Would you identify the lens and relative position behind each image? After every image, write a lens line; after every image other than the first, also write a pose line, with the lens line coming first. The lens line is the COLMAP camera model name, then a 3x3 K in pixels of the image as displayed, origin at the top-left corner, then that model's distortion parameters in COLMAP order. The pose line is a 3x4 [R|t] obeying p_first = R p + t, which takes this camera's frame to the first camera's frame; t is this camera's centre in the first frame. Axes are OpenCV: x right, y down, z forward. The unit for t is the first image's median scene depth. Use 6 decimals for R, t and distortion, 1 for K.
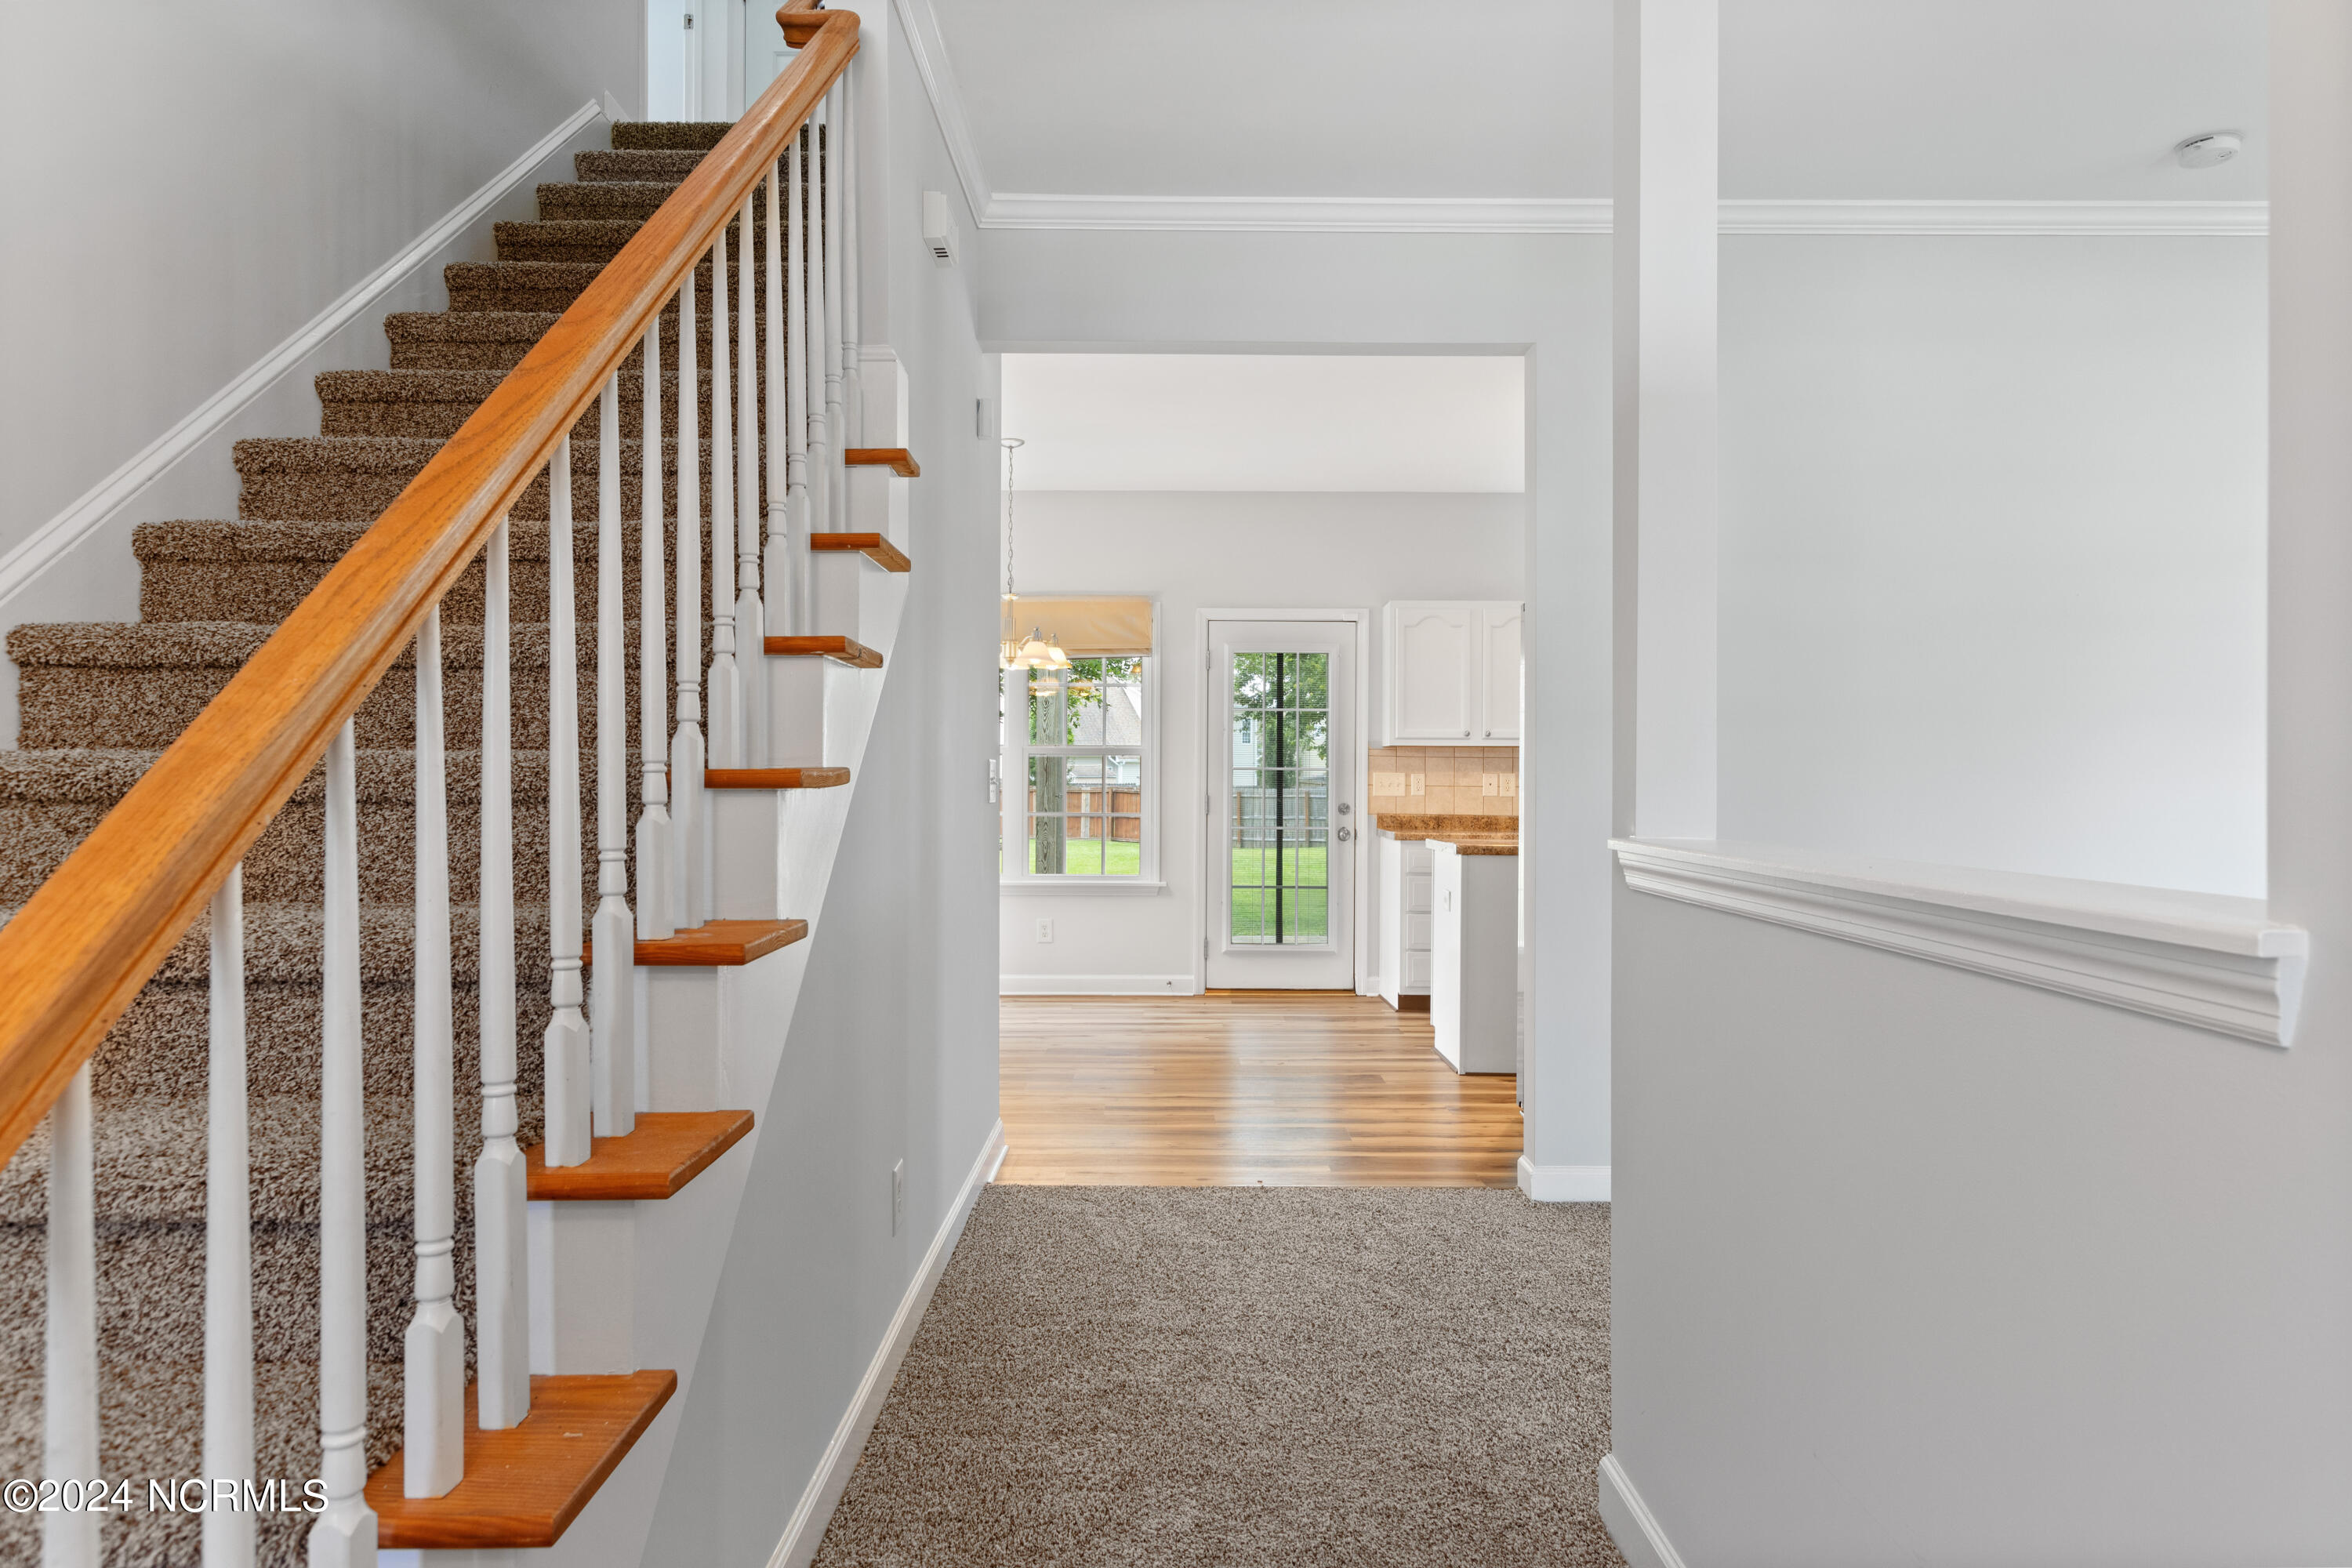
lens RADIAL K [[1486.2, 0, 1175.7], [0, 1486.2, 788.2], [0, 0, 1]] dist [0.000881, 0.000010]
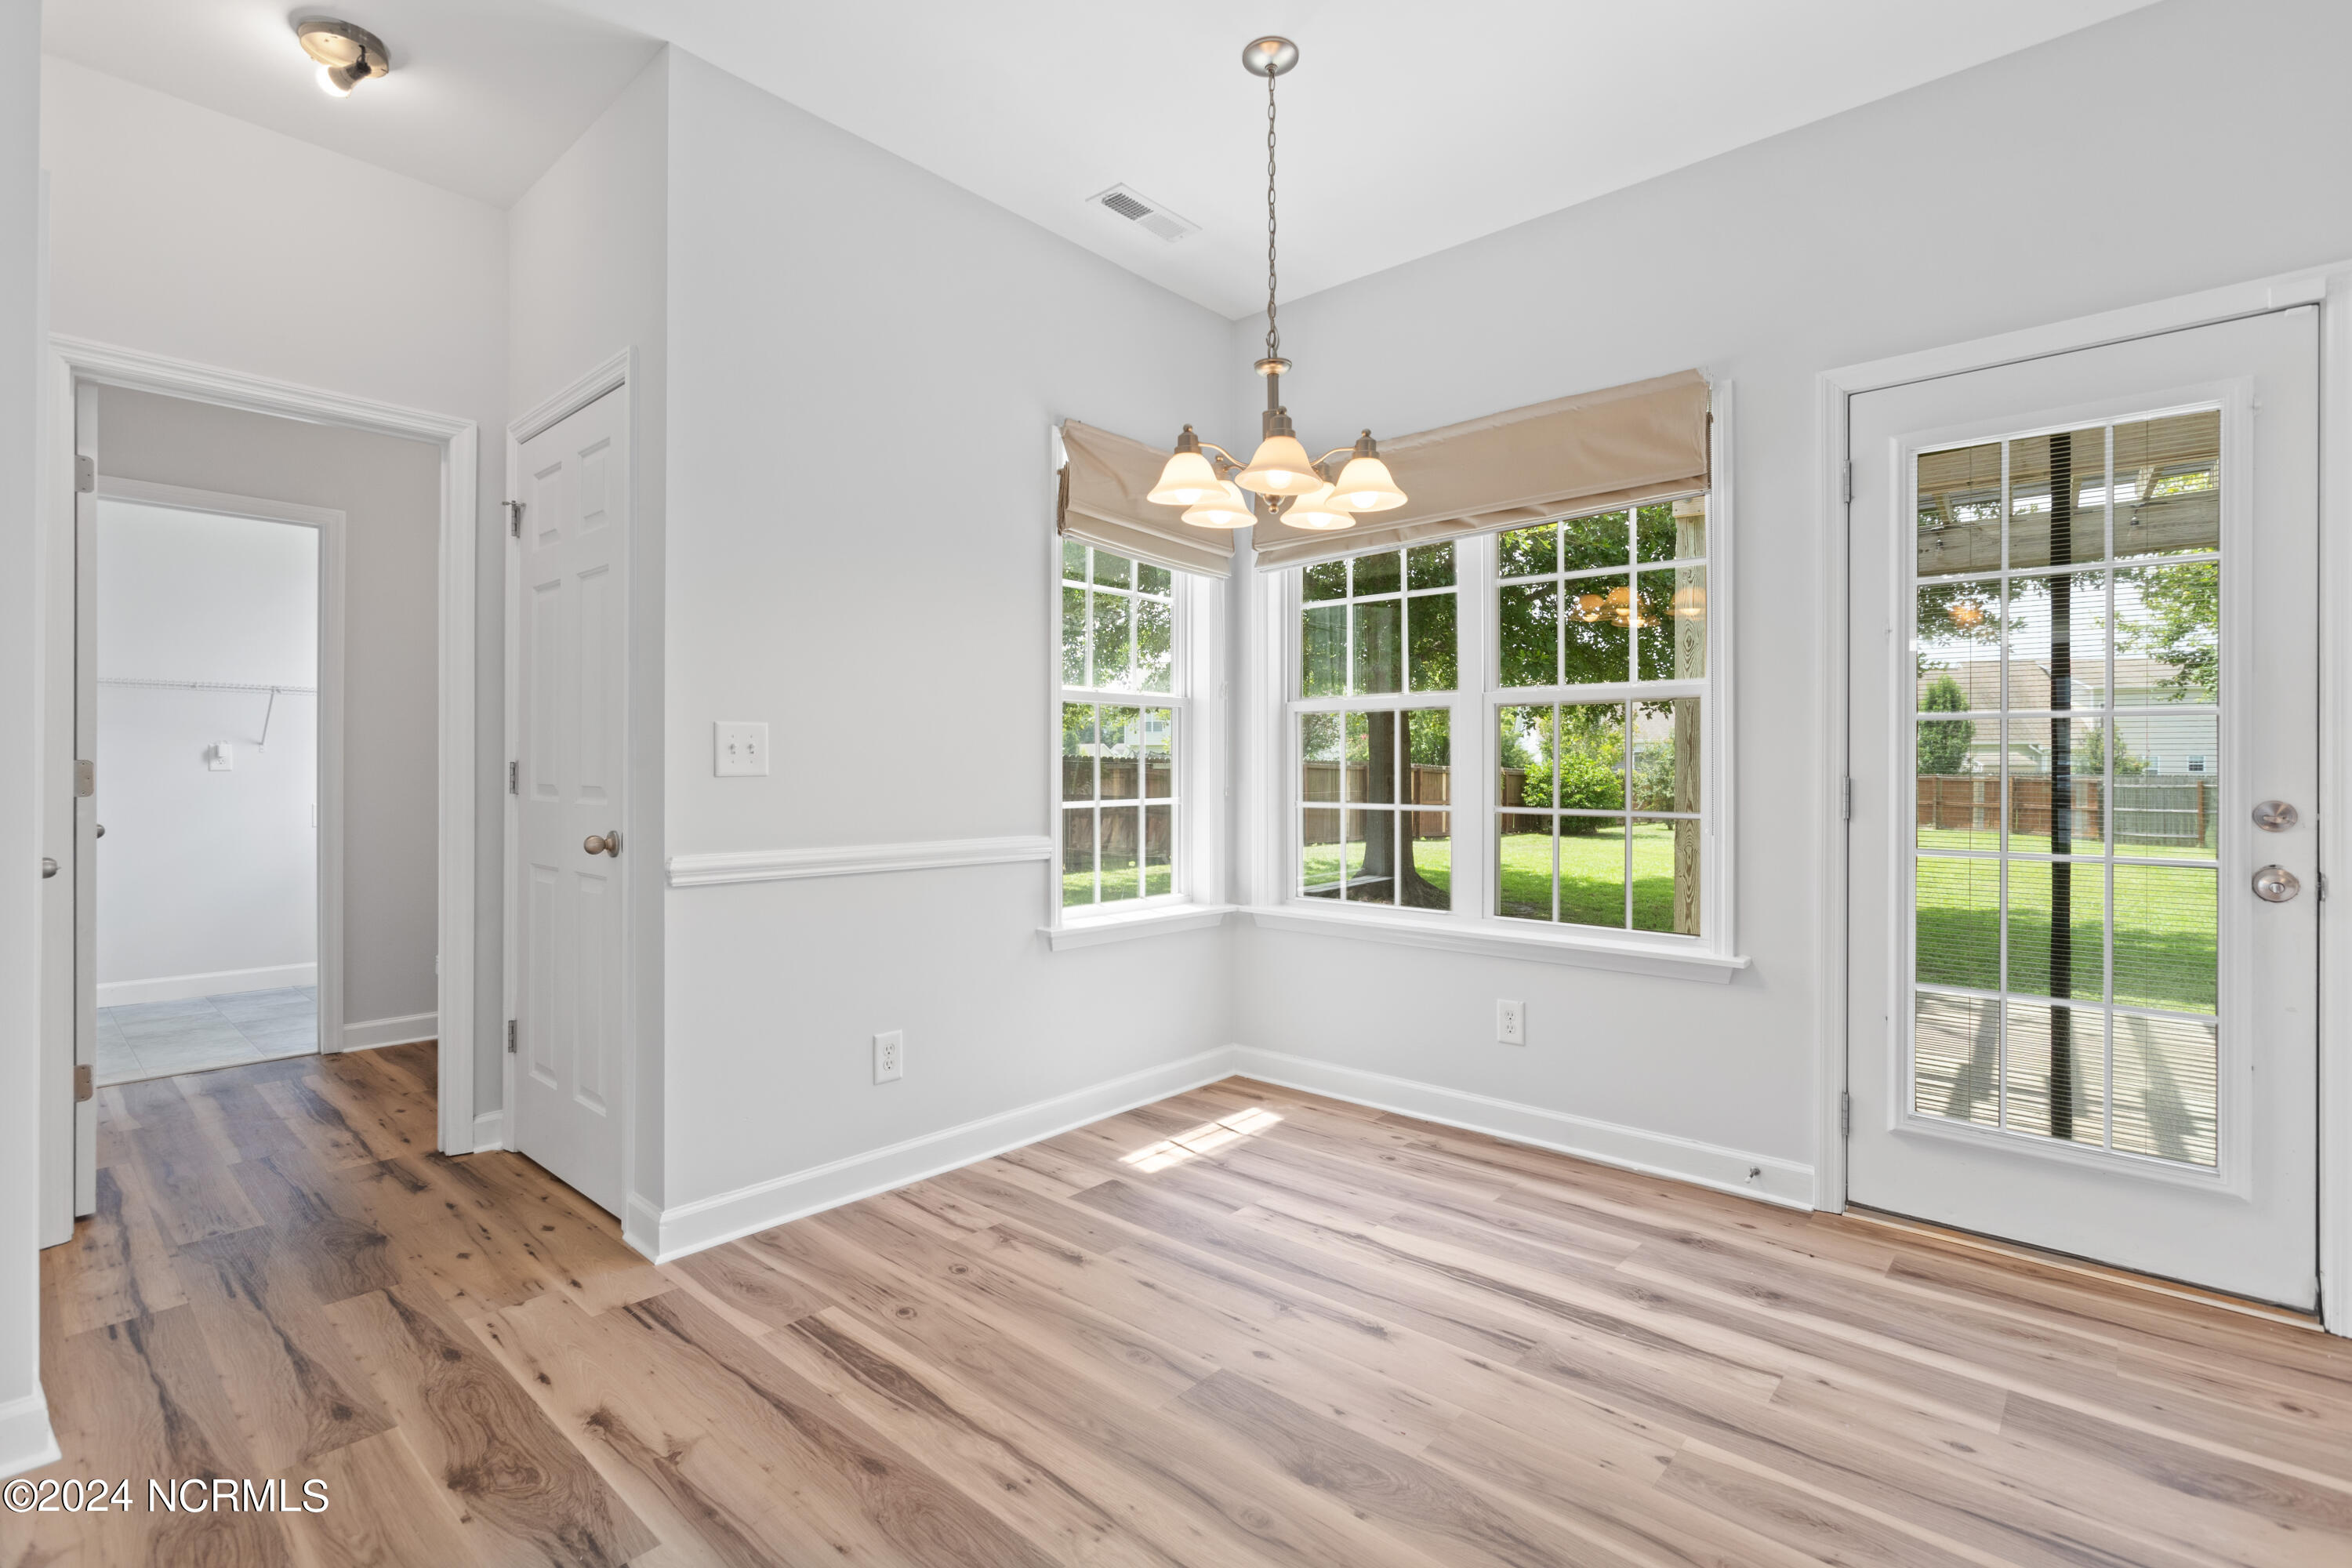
lens RADIAL K [[1081.7, 0, 1170.4], [0, 1081.7, 777.1], [0, 0, 1]] dist [0.000535, 0.002537]
pose [[0.741009, 0.001947, -0.671493, 0.088884], [-0.002920, 0.999996, -0.000322, 0.004672], [0.671489, 0.002199, 0.741011, 0.607809]]
